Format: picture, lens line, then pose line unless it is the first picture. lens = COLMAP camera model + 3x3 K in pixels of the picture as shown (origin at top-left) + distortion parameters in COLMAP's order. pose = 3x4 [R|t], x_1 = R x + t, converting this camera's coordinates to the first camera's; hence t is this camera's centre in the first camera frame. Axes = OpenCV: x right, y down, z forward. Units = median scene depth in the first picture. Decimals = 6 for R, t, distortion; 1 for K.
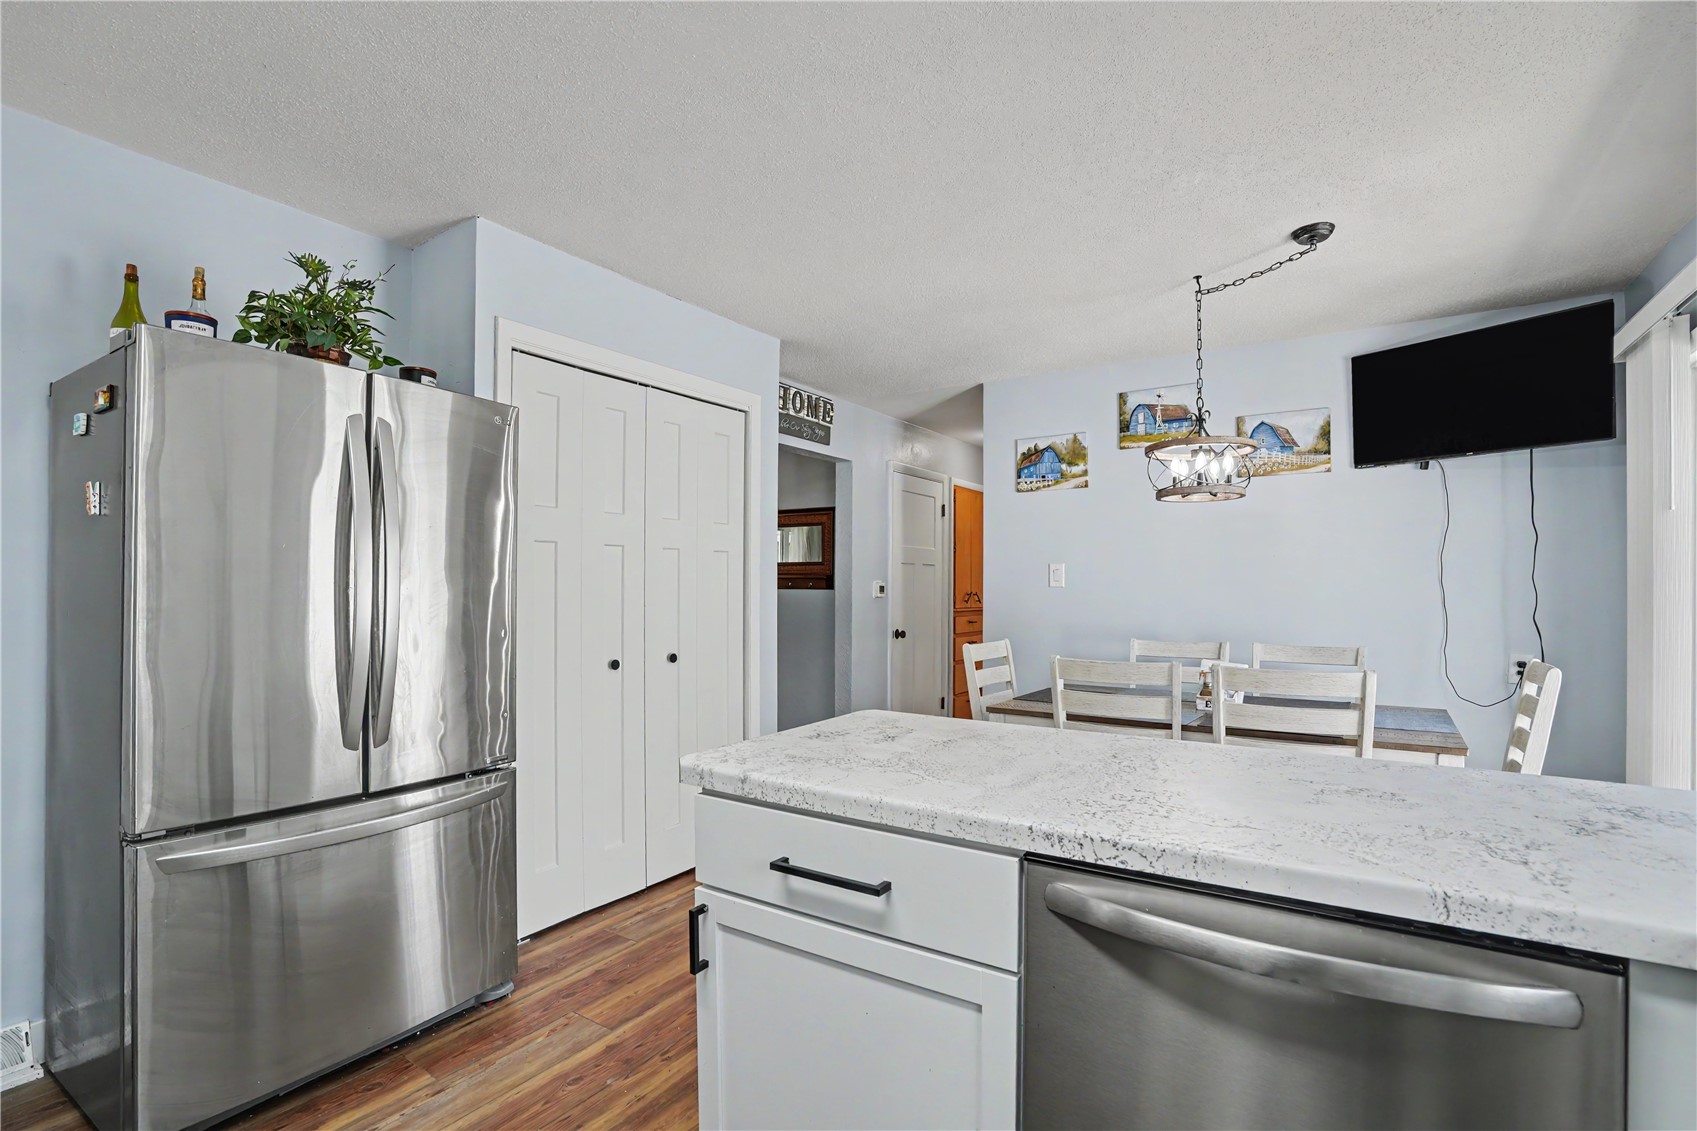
lens RADIAL K [[785.9, 0, 841.5], [0, 785.9, 575.1], [0, 0, 1]] dist [-0.059399, 0.023350]
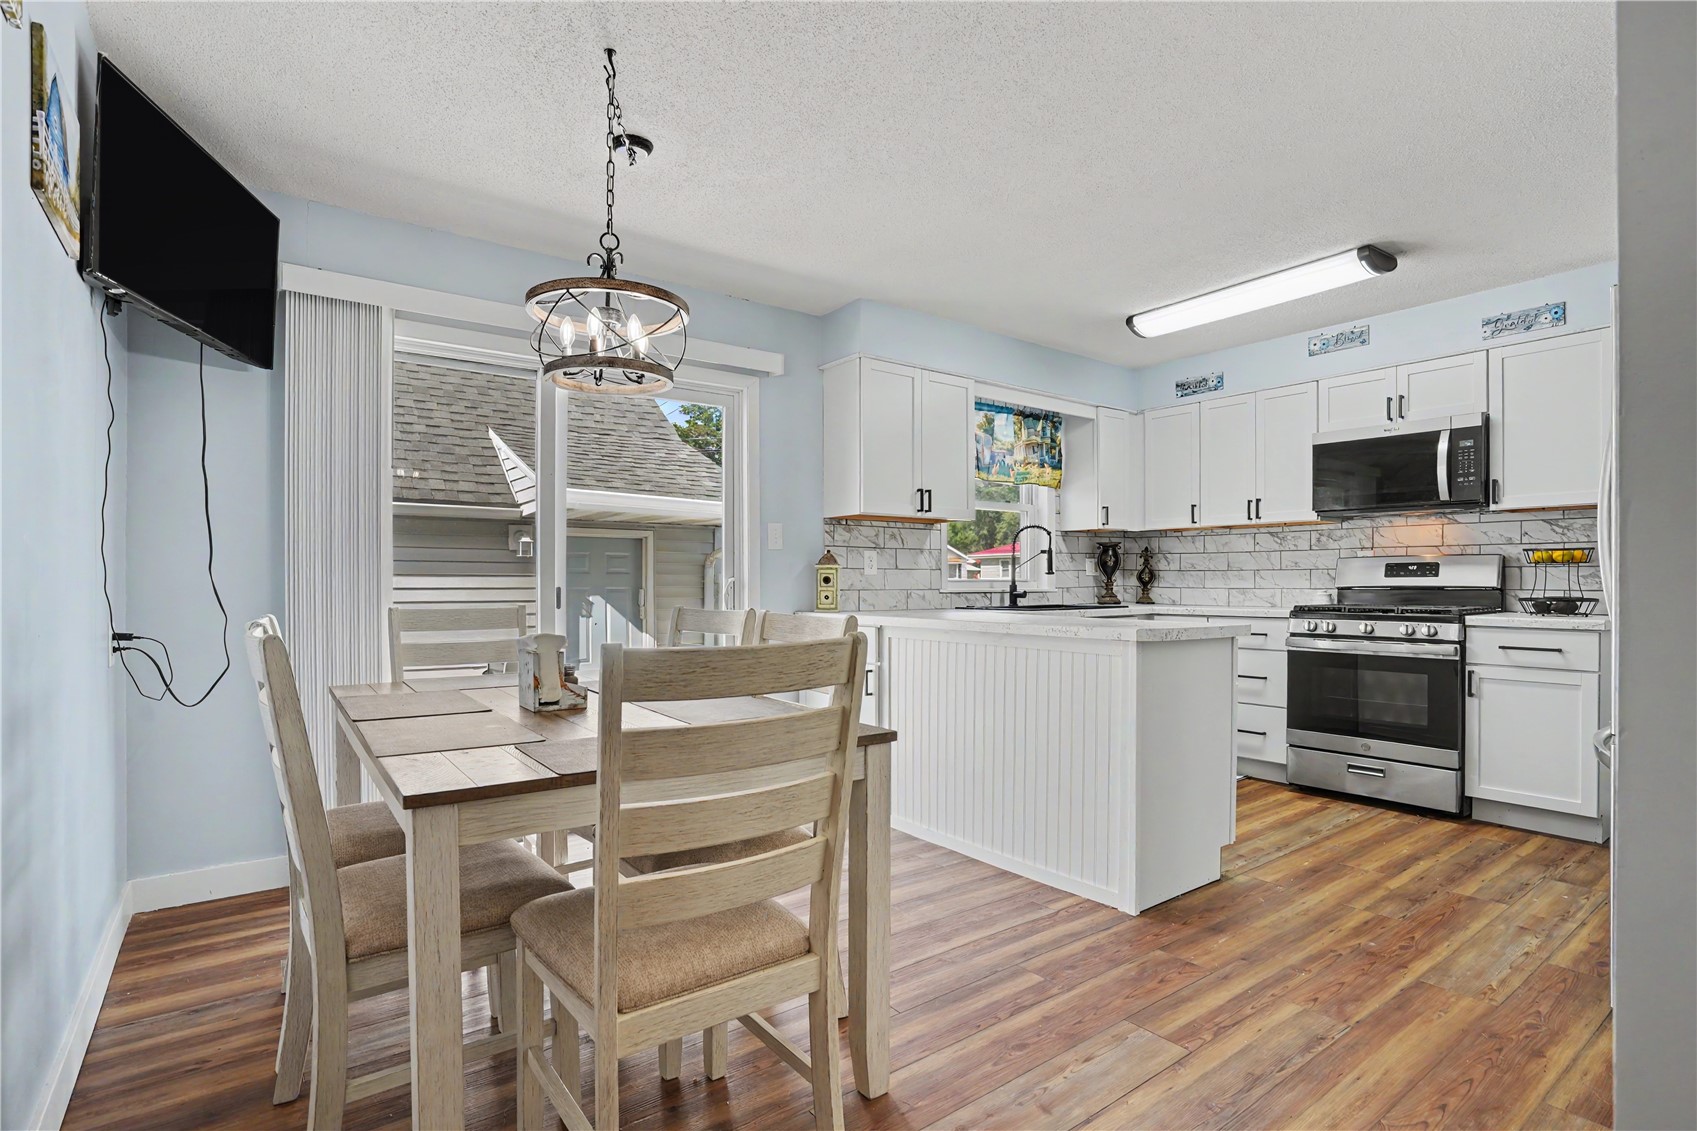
lens RADIAL K [[820.5, 0, 865.5], [0, 820.5, 581.1], [0, 0, 1]] dist [-0.047088, 0.032917]
pose [[-0.946409, -0.005222, 0.322927, 0.019915], [-0.009210, 0.999899, -0.010824, 0.056371], [-0.322838, -0.013218, -0.946362, 1.176611]]
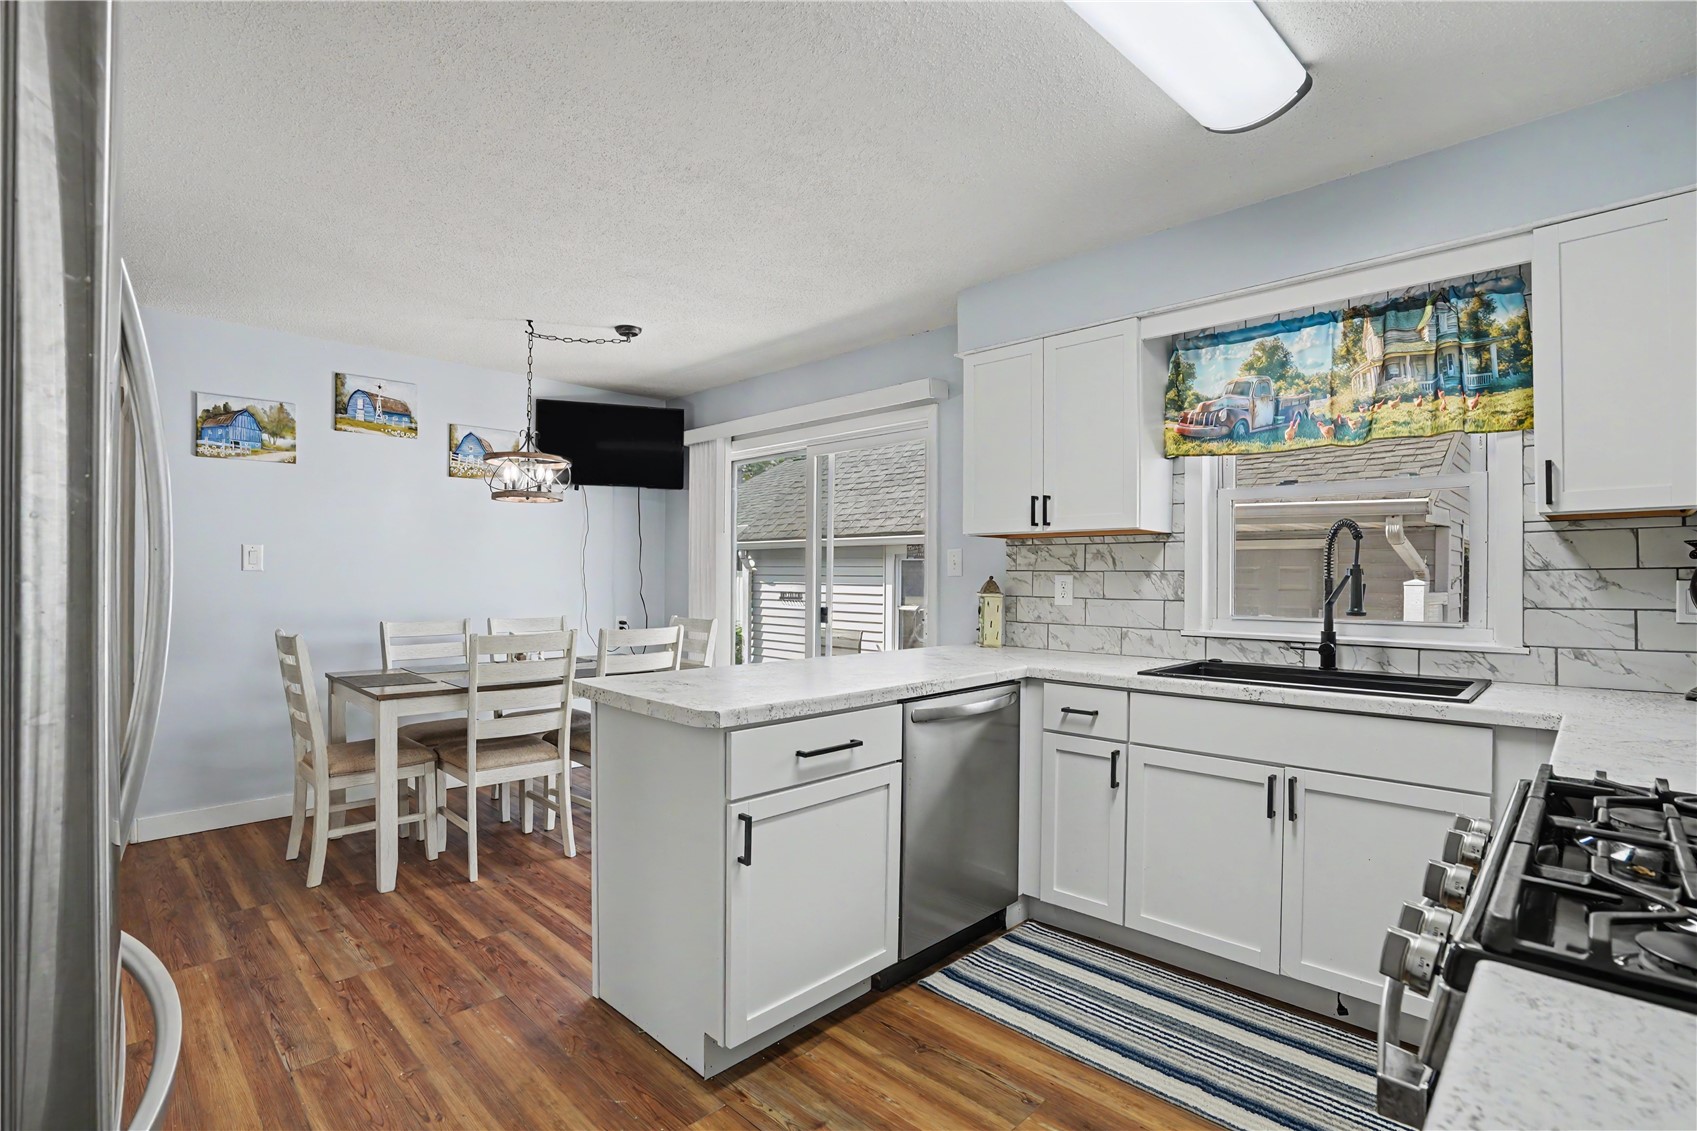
lens RADIAL K [[785.9, 0, 841.5], [0, 785.9, 575.1], [0, 0, 1]] dist [-0.059399, 0.023350]
pose [[0.179443, -0.001260, 0.983768, -0.497882], [-0.019176, 0.999805, 0.004779, 0.003604], [-0.983582, -0.019722, 0.179384, 0.207451]]
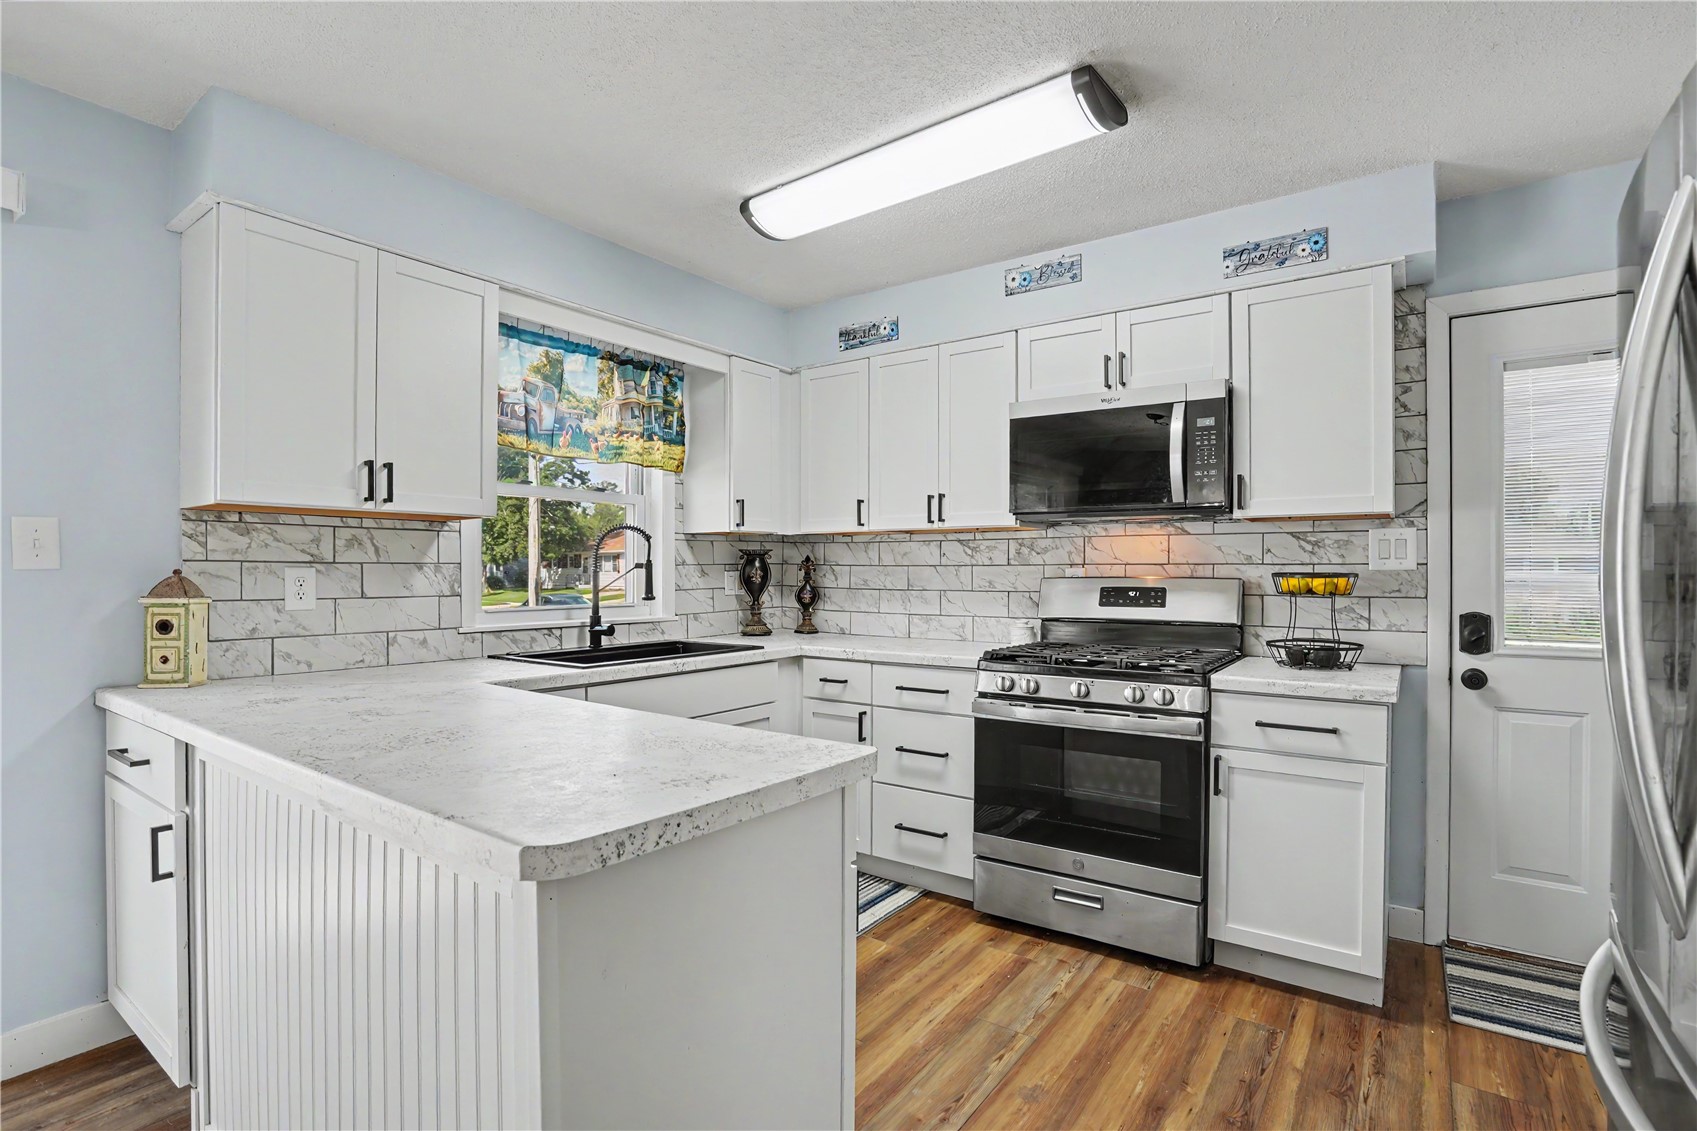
lens RADIAL K [[809.1, 0, 844.3], [0, 809.1, 573.0], [0, 0, 1]] dist [-0.049072, 0.027178]
pose [[-0.999152, -0.006519, 0.040663, -0.071807], [-0.006977, 0.999914, -0.011128, 0.011002], [-0.040587, -0.011402, -0.999111, 0.719236]]
